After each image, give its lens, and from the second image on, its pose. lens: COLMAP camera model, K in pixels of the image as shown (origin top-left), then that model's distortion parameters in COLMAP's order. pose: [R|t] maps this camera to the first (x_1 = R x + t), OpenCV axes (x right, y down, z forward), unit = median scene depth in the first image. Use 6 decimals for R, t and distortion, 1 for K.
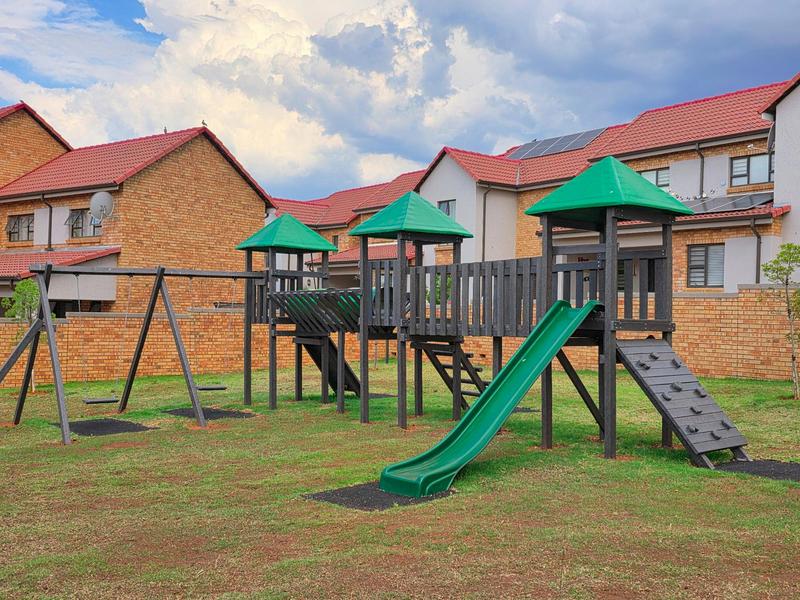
lens RADIAL K [[821.5, 0, 400.0], [0, 821.5, 300.0], [0, 0, 1]] dist [0.039141, -0.016112]
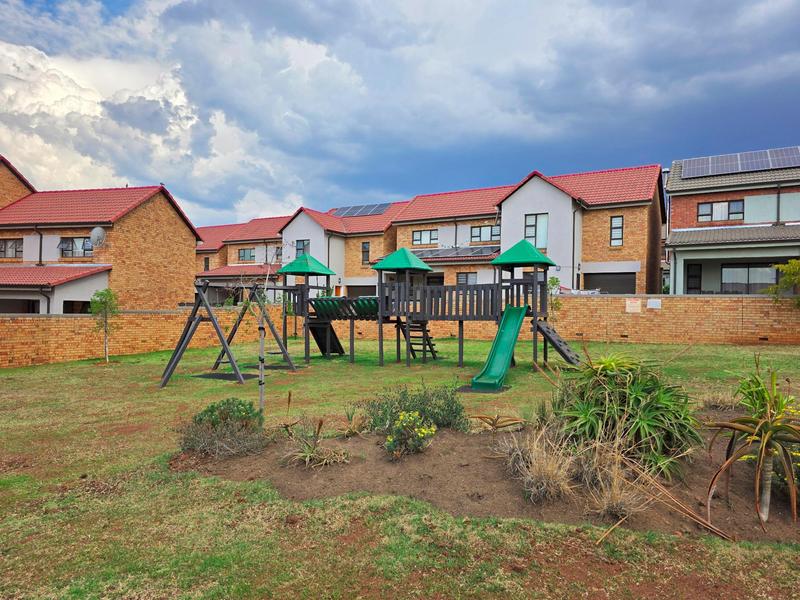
lens RADIAL K [[544.6, 0, 400.0], [0, 544.6, 300.0], [0, 0, 1]] dist [0.001267, -0.002462]
pose [[0.923431, 0.002203, 0.383757, -0.217529], [-0.002295, 0.999997, -0.000220, -0.002998], [-0.383757, -0.000677, 0.923434, -0.086064]]
